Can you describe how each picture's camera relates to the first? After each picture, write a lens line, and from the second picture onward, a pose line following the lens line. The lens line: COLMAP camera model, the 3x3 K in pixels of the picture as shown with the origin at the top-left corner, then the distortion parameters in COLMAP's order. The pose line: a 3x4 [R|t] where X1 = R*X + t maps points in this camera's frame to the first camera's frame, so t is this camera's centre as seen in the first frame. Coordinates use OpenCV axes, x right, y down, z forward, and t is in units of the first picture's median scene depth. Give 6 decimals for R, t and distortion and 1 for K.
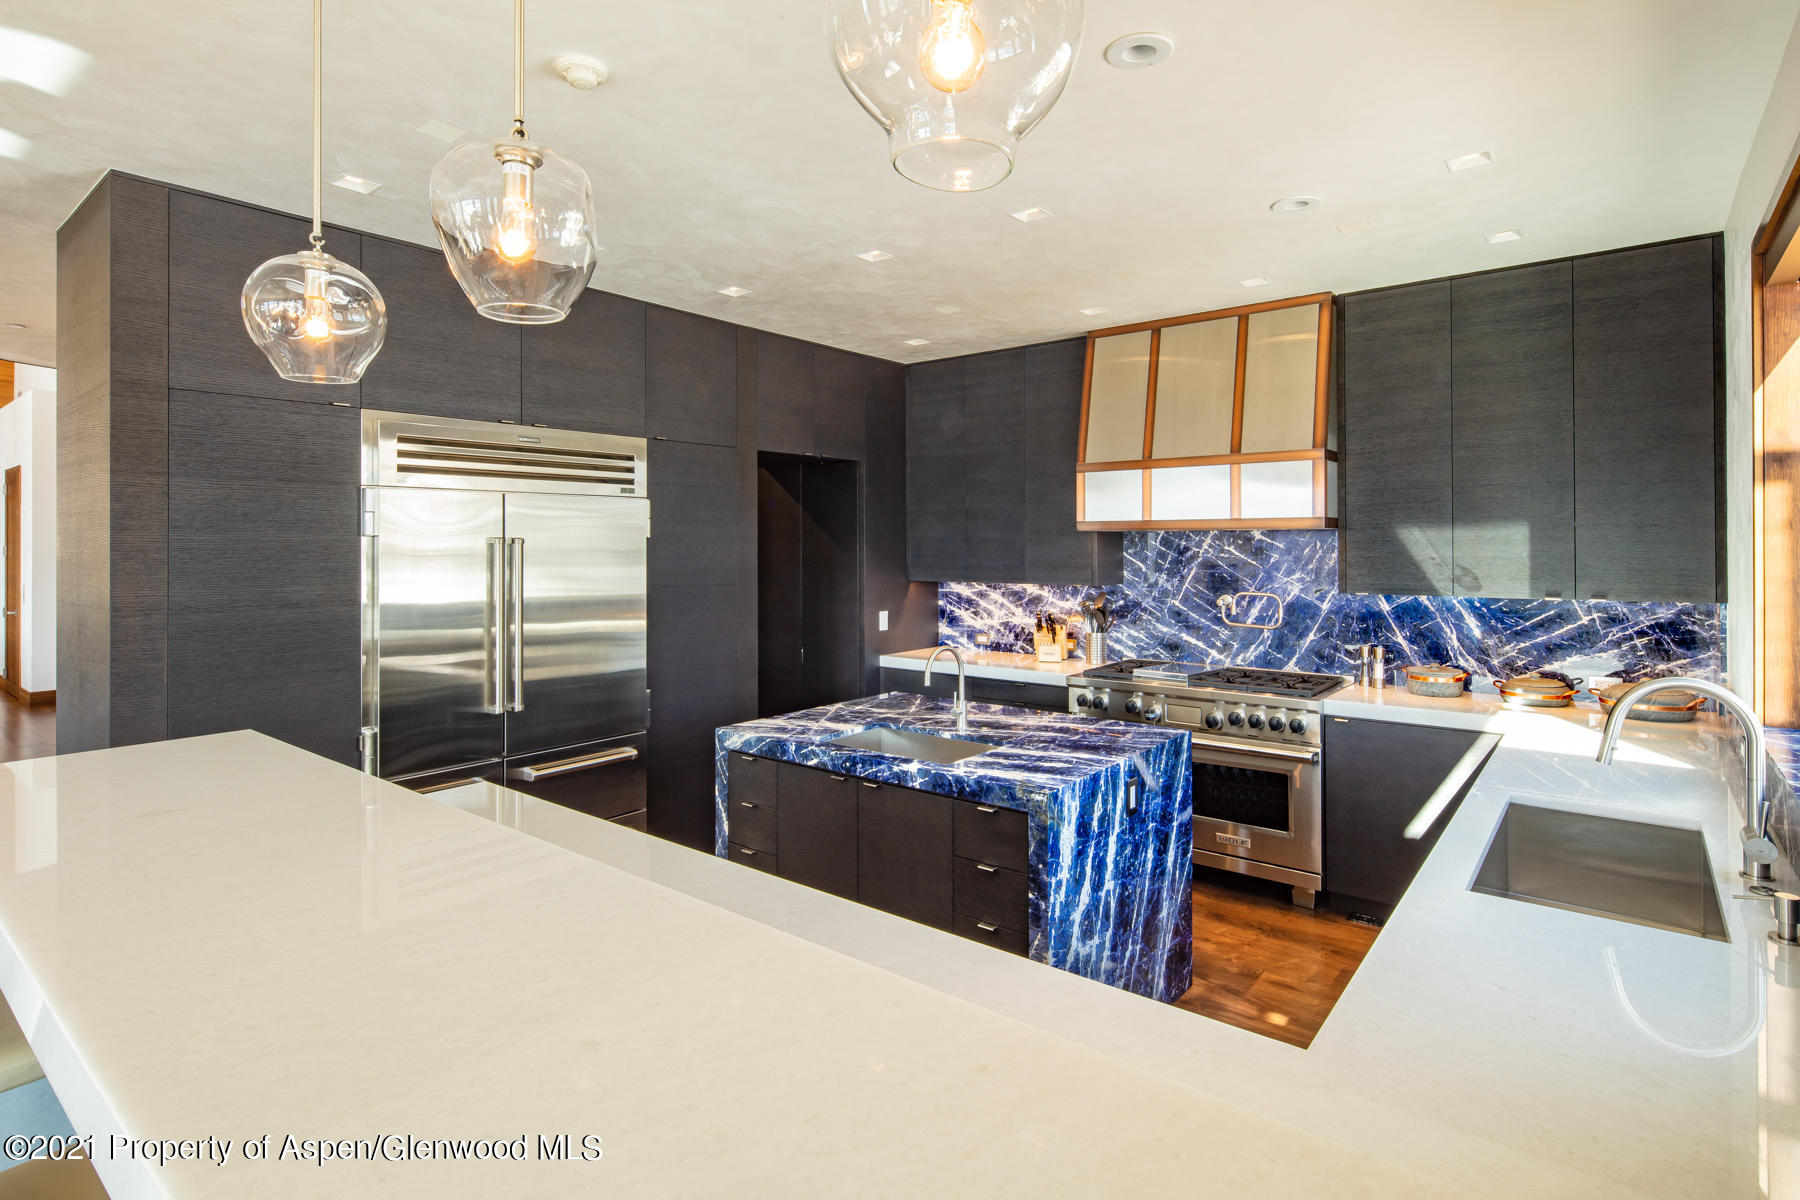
lens RADIAL K [[906.6, 0, 900.1], [0, 906.6, 539.0], [0, 0, 1]] dist [0.000349, 0.000243]
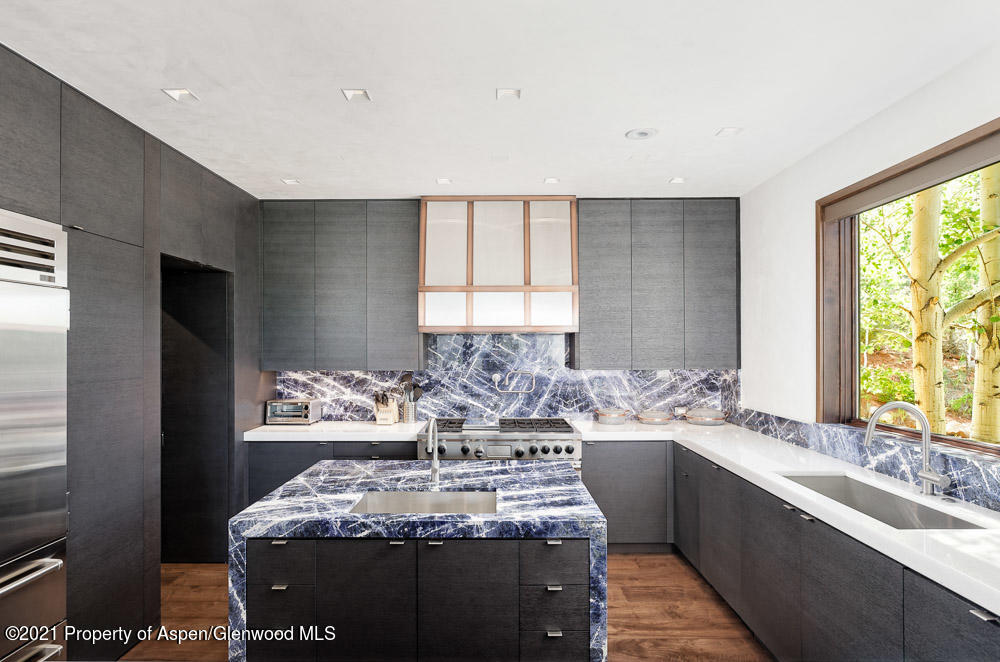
lens RADIAL K [[542.4, 0, 498.4], [0, 542.4, 343.9], [0, 0, 1]] dist [-0.002701, 0.000887]
pose [[0.782866, 0.003395, 0.622181, -0.247576], [-0.002934, 0.999994, -0.001765, 0.010662], [-0.622183, -0.000444, 0.782872, 0.250884]]
